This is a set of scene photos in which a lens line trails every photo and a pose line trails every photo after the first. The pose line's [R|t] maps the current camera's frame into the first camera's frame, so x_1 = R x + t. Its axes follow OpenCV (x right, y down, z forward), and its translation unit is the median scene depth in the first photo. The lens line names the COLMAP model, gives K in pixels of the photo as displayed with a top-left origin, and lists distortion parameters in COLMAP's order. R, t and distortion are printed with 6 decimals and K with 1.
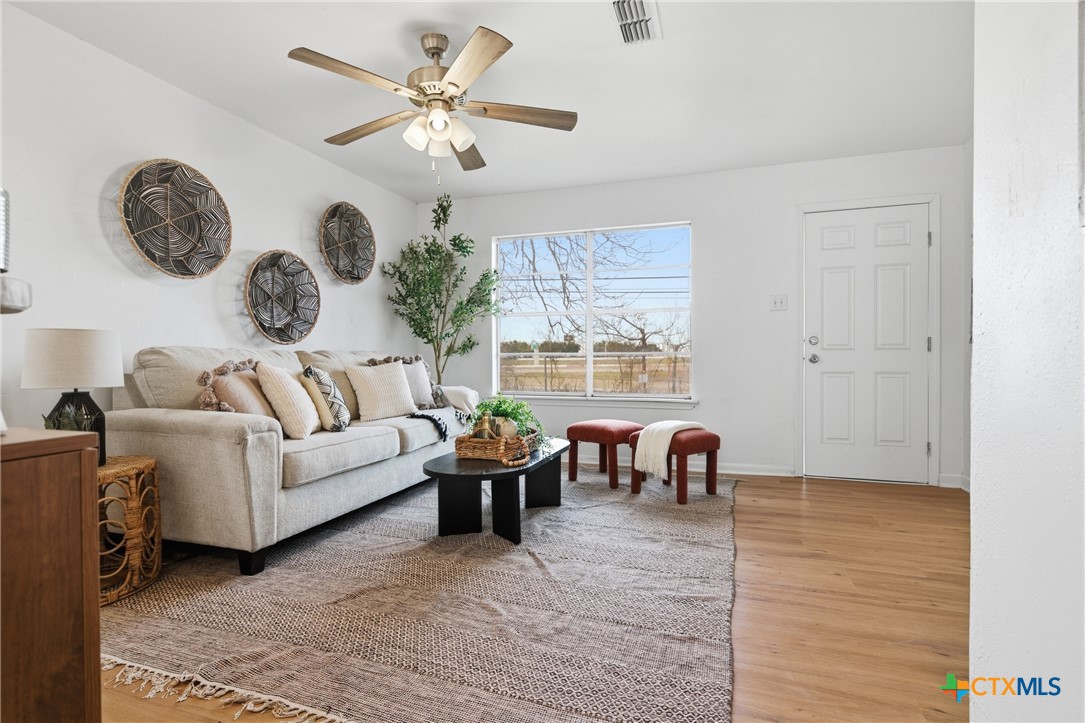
lens RADIAL K [[538.3, 0, 542.5], [0, 538.3, 361.5], [0, 0, 1]] dist [-0.000029, -0.000017]
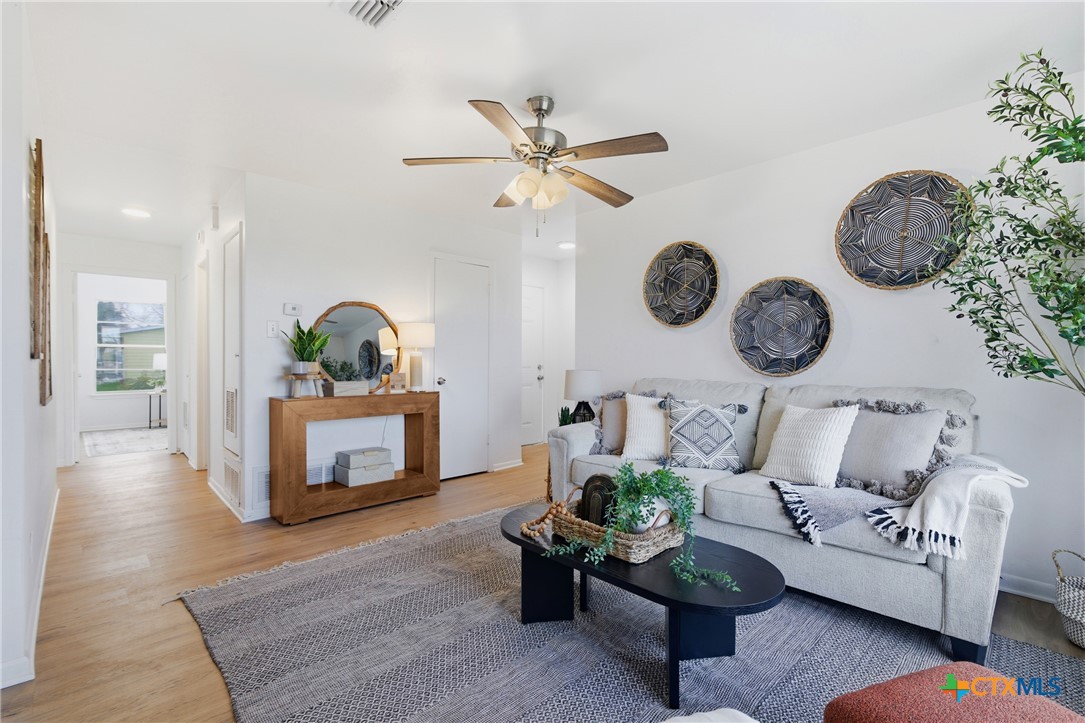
lens RADIAL K [[479.9, 0, 542.5], [0, 479.9, 361.5], [0, 0, 1]] dist [0.004481, 0.000323]
pose [[-0.462349, 0.001138, -0.886697, 0.452011], [-0.005106, 0.999979, 0.003945, -0.060308], [0.886683, 0.006352, -0.462333, 1.006294]]
